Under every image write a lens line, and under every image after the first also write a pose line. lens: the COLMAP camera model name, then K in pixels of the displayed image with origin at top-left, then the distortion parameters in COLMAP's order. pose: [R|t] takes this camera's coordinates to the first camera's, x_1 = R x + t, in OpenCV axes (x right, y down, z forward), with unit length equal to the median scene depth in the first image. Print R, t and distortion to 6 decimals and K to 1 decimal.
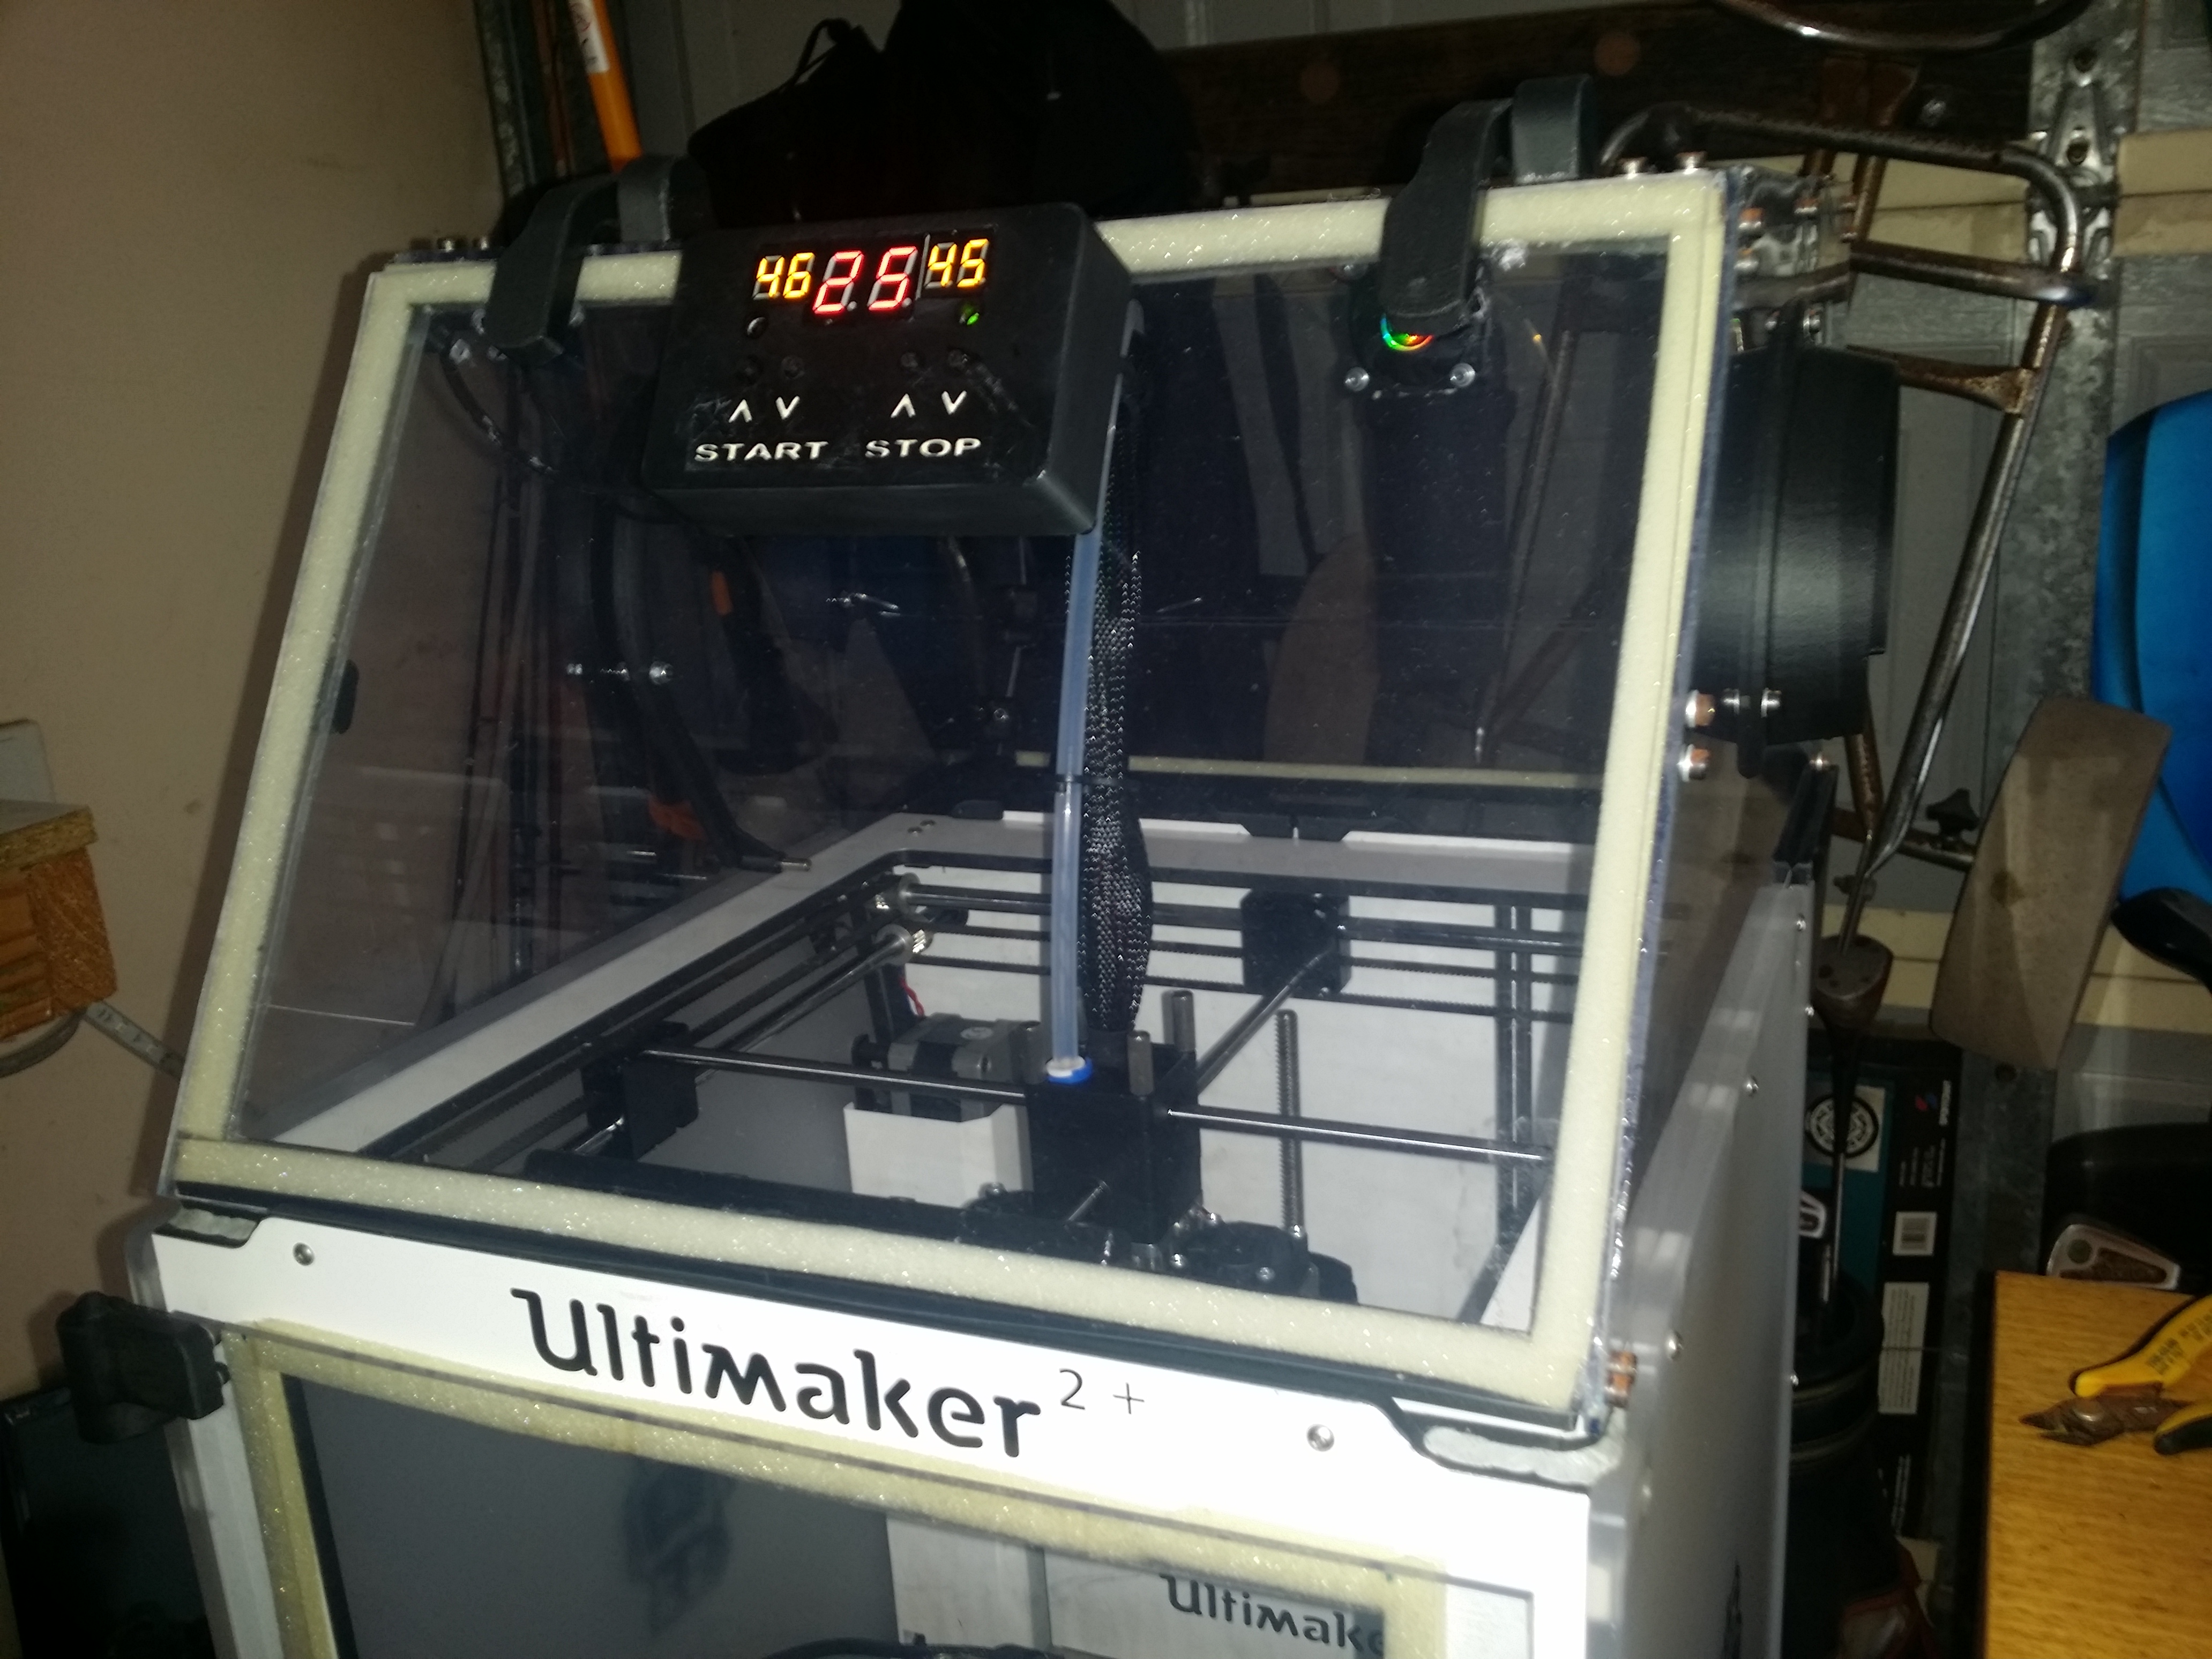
lens RADIAL K [[2007.0, 0, 1149.2], [0, 2007.0, 822.5], [0, 0, 1]] dist [0.013694, -0.006124]
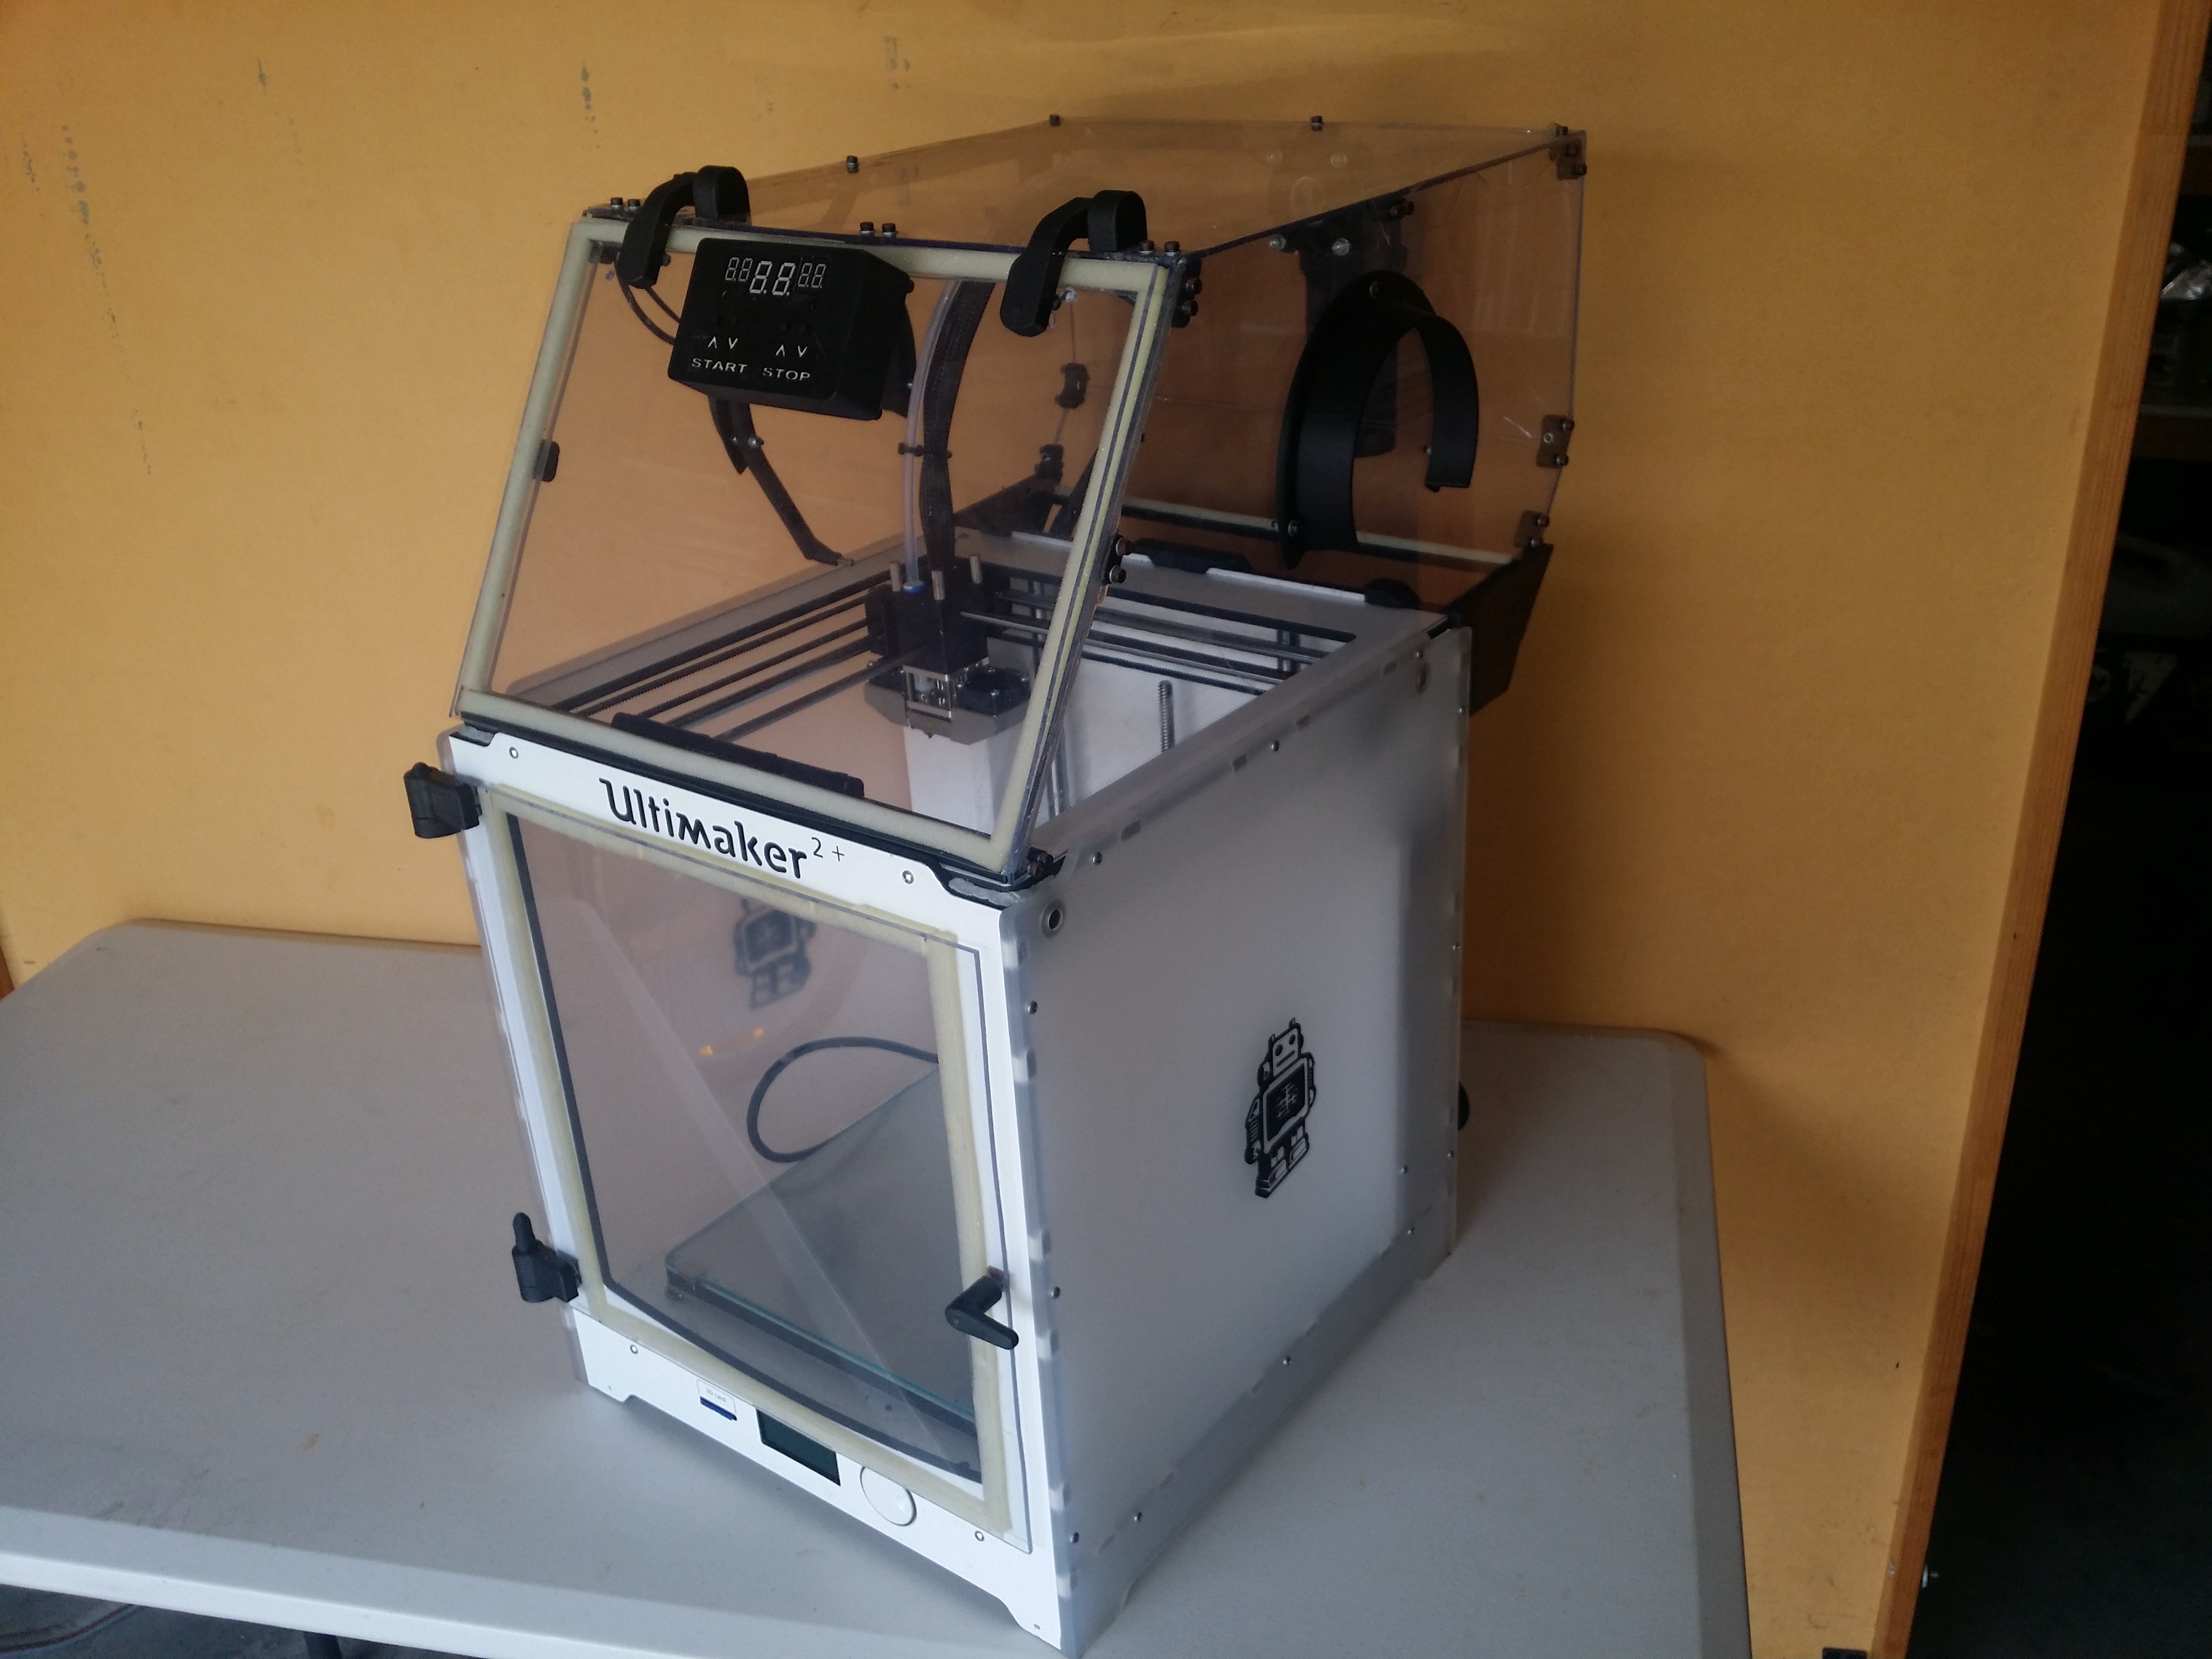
lens RADIAL K [[2030.7, 0, 1134.7], [0, 2030.7, 831.6], [0, 0, 1]] dist [0.014642, -0.005201]
pose [[0.971006, 0.112331, -0.211019, 0.654182], [-0.071625, 0.978877, 0.191496, -0.149636], [0.228073, -0.170829, 0.958541, -0.864978]]
